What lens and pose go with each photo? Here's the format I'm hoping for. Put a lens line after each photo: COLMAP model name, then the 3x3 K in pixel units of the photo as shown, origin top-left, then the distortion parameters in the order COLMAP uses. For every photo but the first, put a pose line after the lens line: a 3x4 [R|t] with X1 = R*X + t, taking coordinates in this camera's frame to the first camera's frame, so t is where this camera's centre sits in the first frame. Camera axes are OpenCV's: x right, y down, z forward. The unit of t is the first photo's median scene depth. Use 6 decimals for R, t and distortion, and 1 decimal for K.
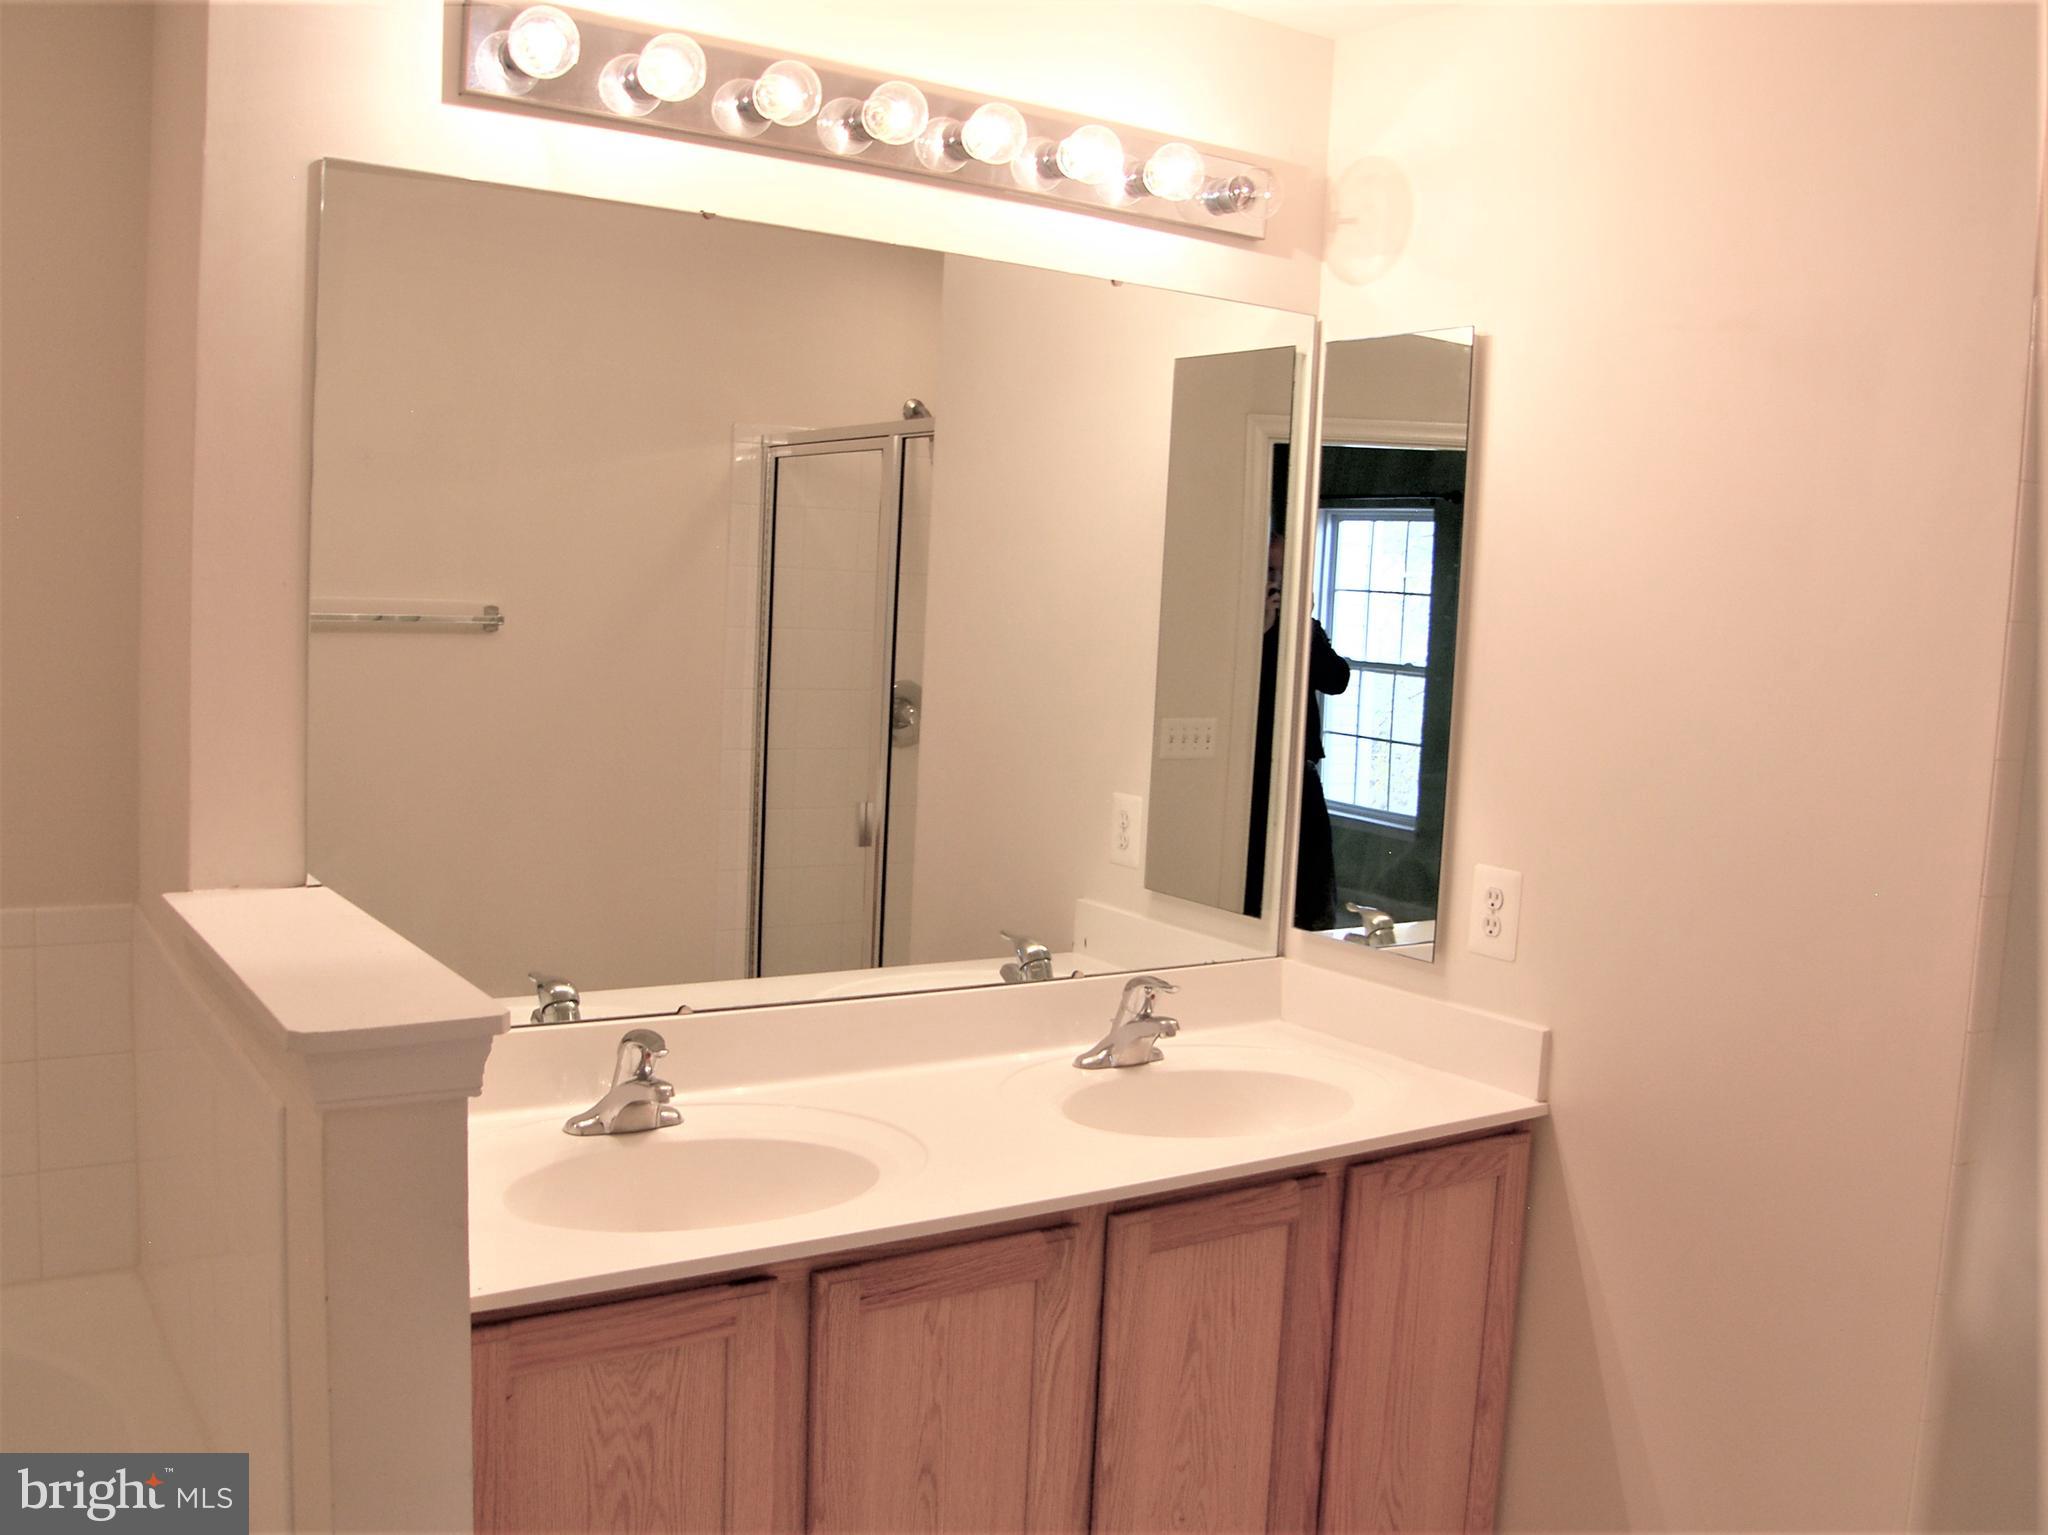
lens RADIAL K [[1853.9, 0, 1082.6], [0, 1853.9, 766.8], [0, 0, 1]] dist [-0.182246, 0.122206]
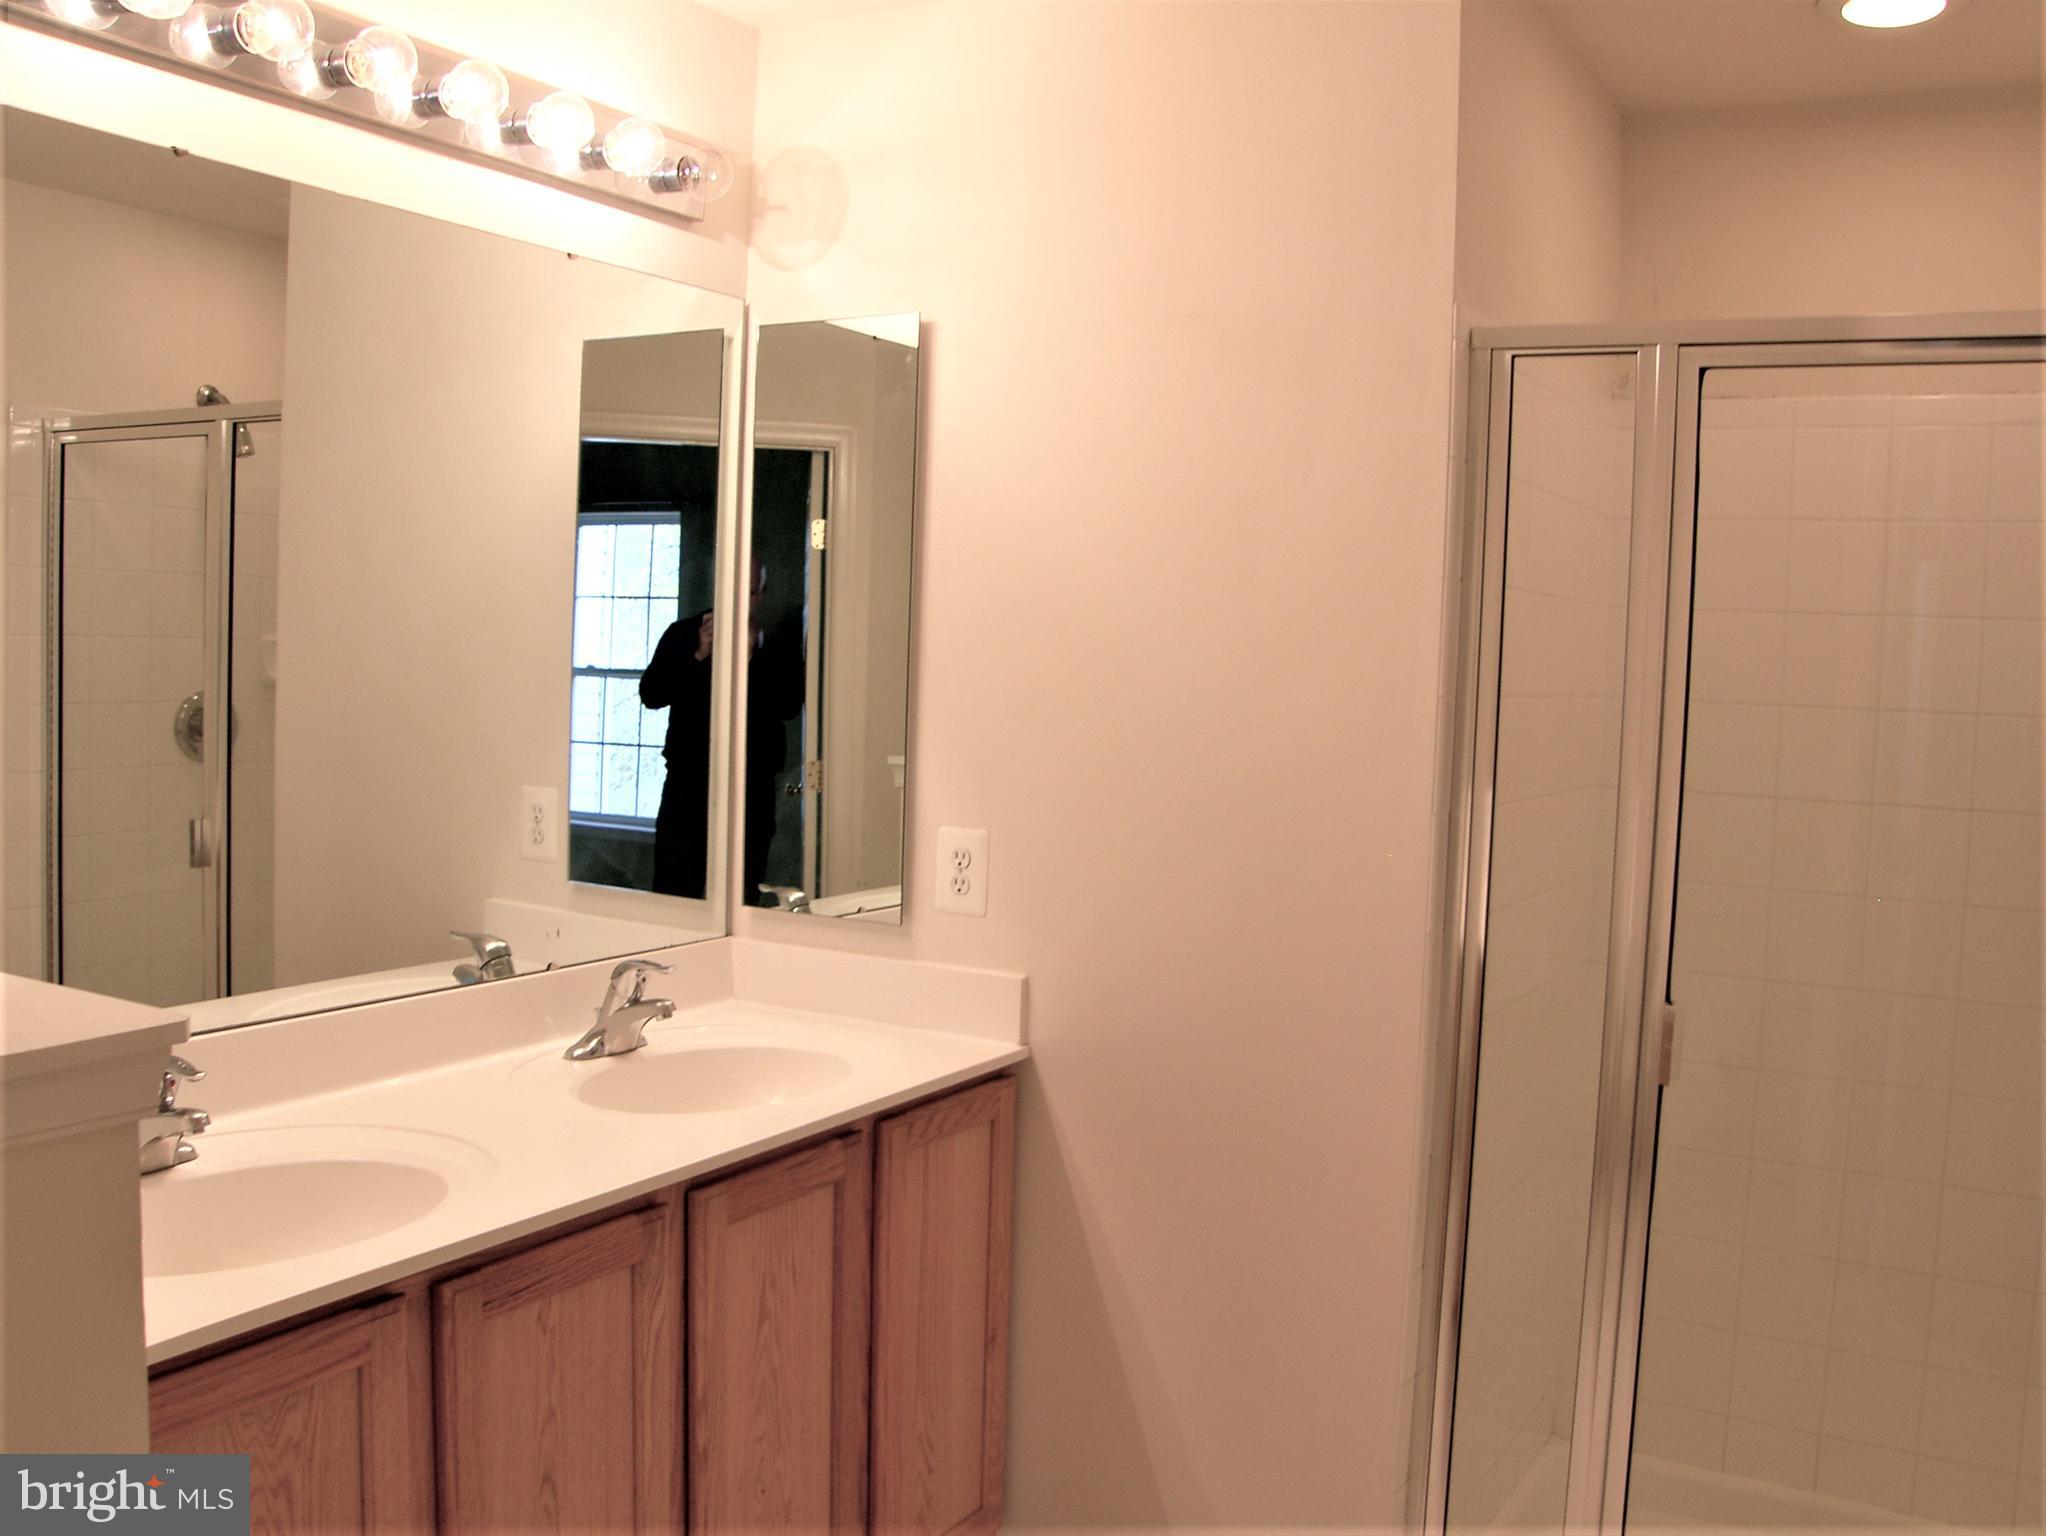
lens RADIAL K [[1852.1, 0, 1081.5], [0, 1852.1, 767.3], [0, 0, 1]] dist [-0.182246, 0.122206]
pose [[0.897556, -0.048260, 0.438251, -0.182349], [0.051566, 0.998660, 0.004363, 0.019777], [-0.437875, 0.018683, 0.898842, 0.019139]]
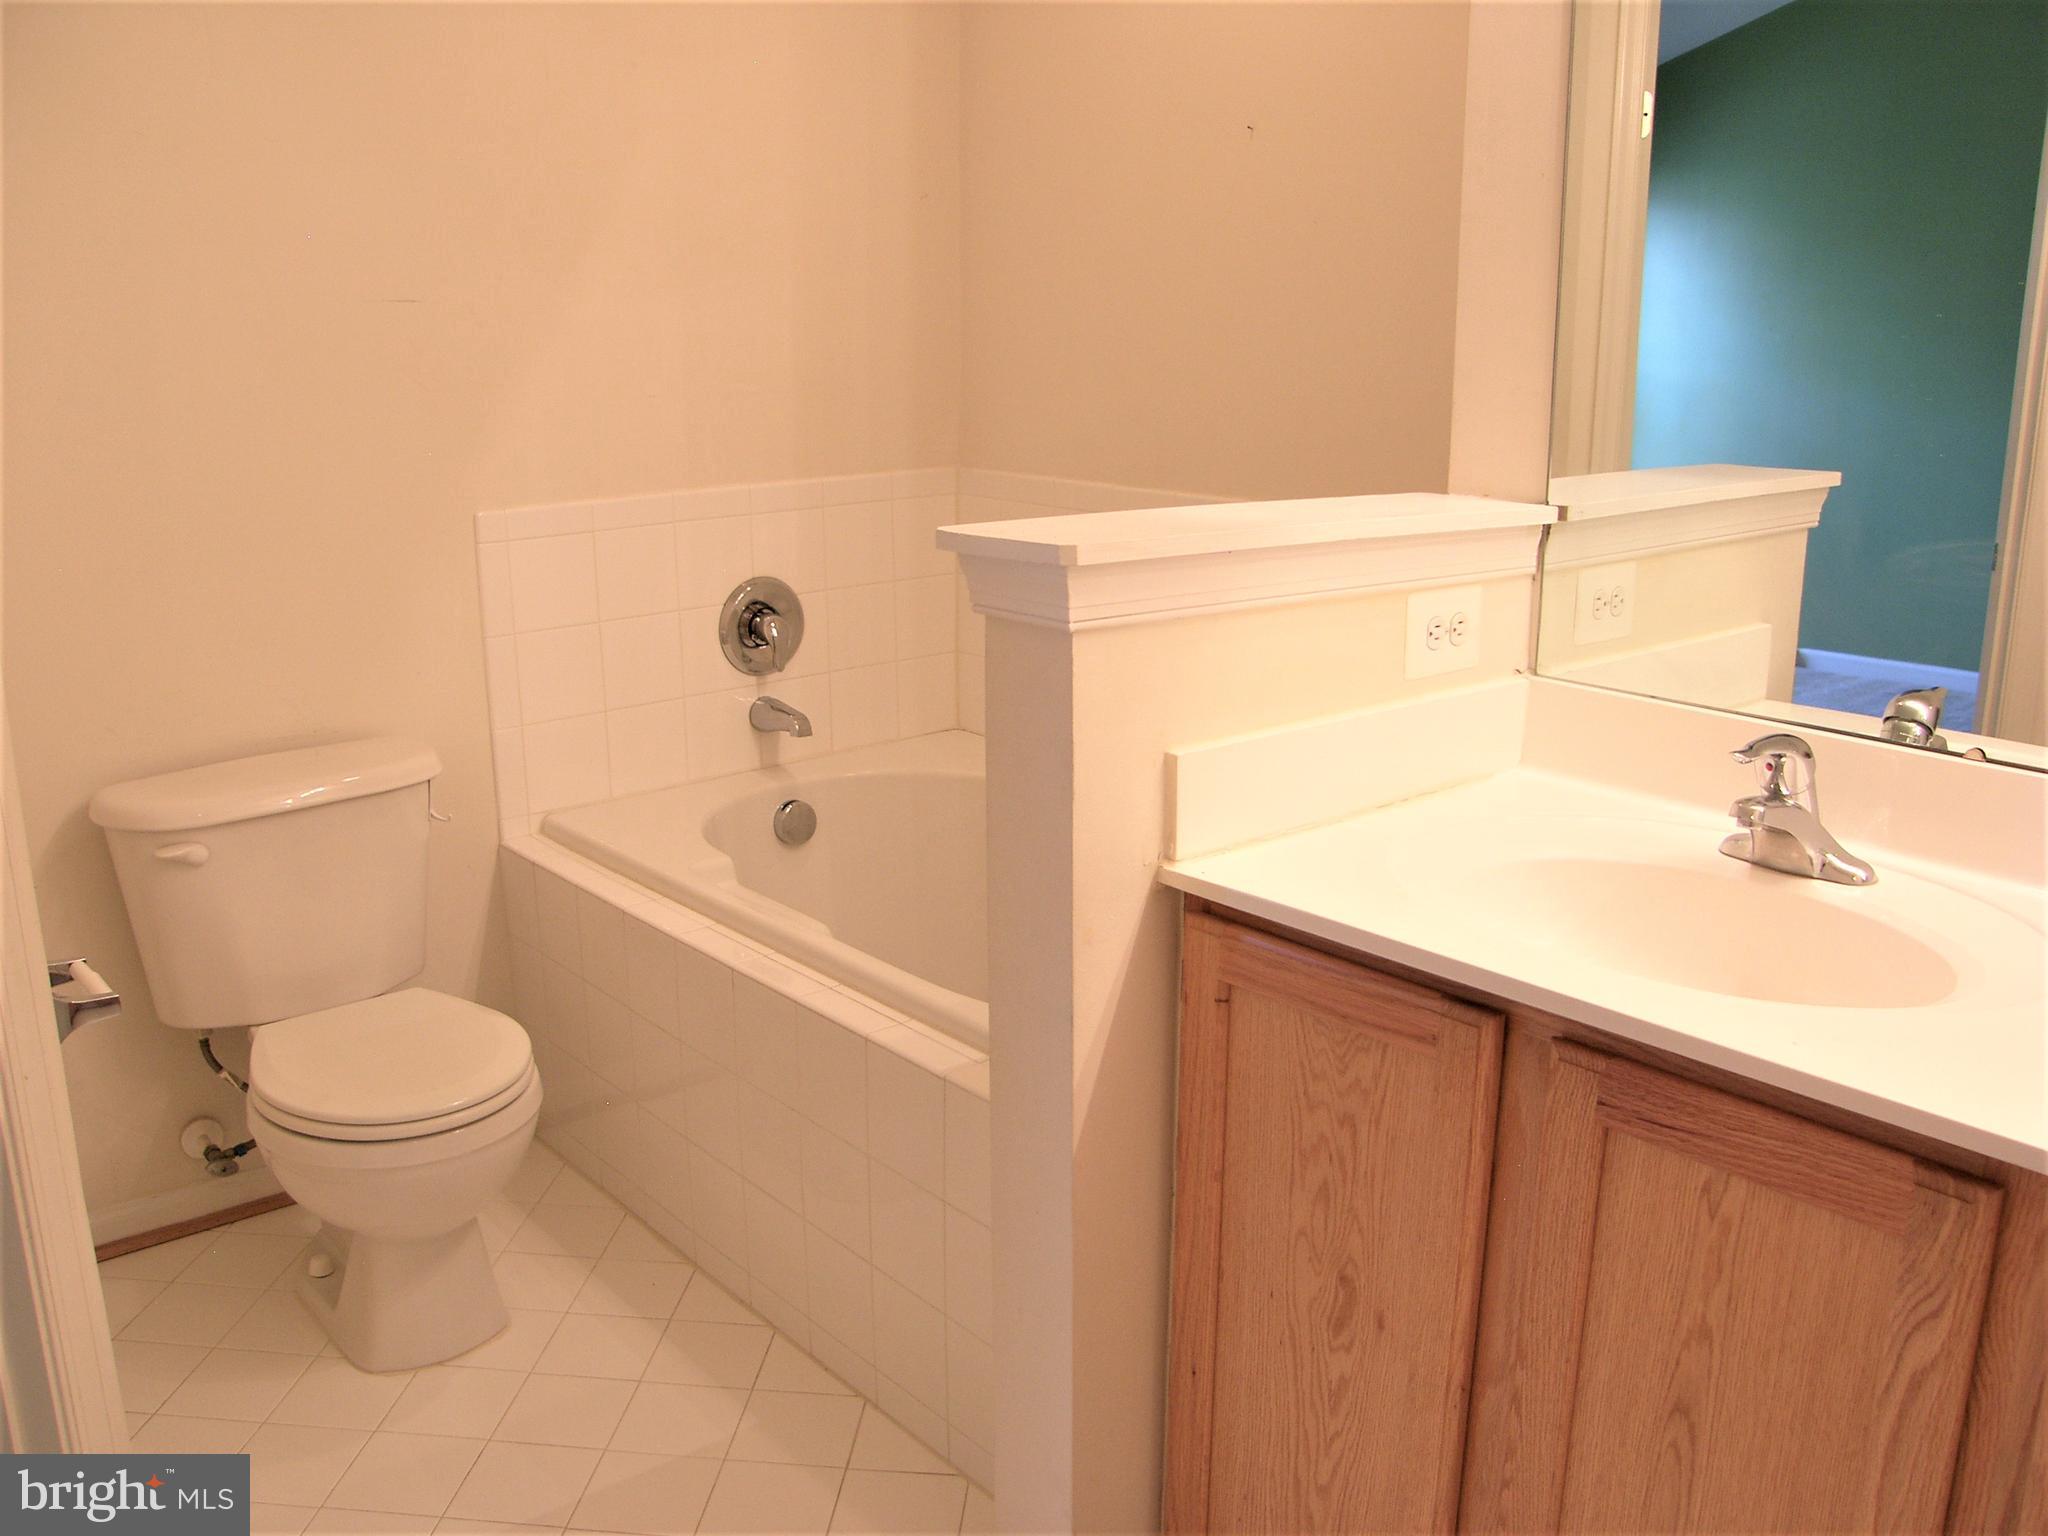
lens RADIAL K [[1768.3, 0, 1024.0], [0, 1768.3, 768.0], [0, 0, 1]] dist [-0.173587, 0.106267]
pose [[0.087876, 0.195981, -0.976662, 0.372508], [-0.093958, 0.977715, 0.187739, 0.047249], [0.991690, 0.075267, 0.104332, 0.539318]]
